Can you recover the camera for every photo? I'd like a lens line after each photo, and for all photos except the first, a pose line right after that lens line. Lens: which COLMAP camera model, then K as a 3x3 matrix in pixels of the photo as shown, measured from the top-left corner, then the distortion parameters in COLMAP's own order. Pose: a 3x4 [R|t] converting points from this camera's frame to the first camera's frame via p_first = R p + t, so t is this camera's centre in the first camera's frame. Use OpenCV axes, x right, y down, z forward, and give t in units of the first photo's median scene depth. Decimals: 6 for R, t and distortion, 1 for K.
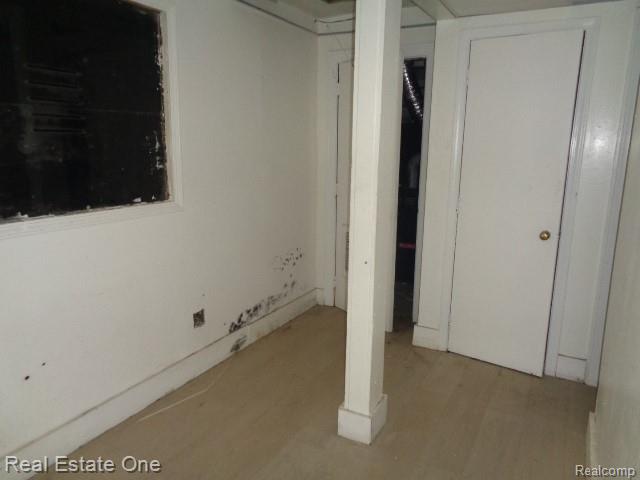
lens RADIAL K [[484.1, 0, 320.0], [0, 484.1, 240.0], [0, 0, 1]] dist [-0.001256, -0.001045]
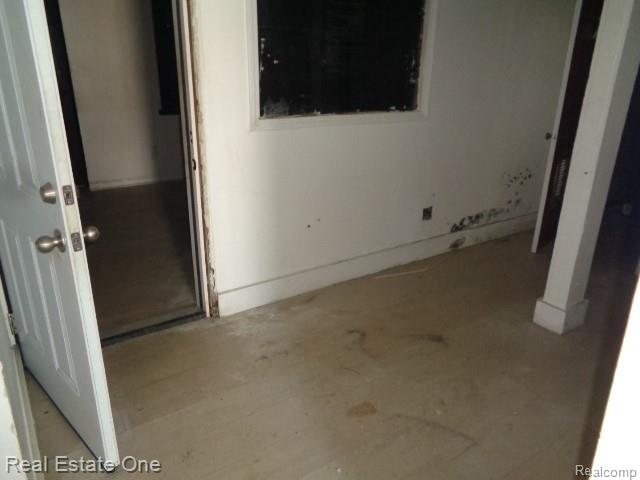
lens RADIAL K [[484.1, 0, 320.0], [0, 484.1, 240.0], [0, 0, 1]] dist [-0.001256, -0.001045]
pose [[0.888110, 0.160699, -0.430623, 0.037666], [-0.096625, 0.981229, 0.166895, 0.047202], [0.449360, -0.106612, 0.886967, -0.175813]]
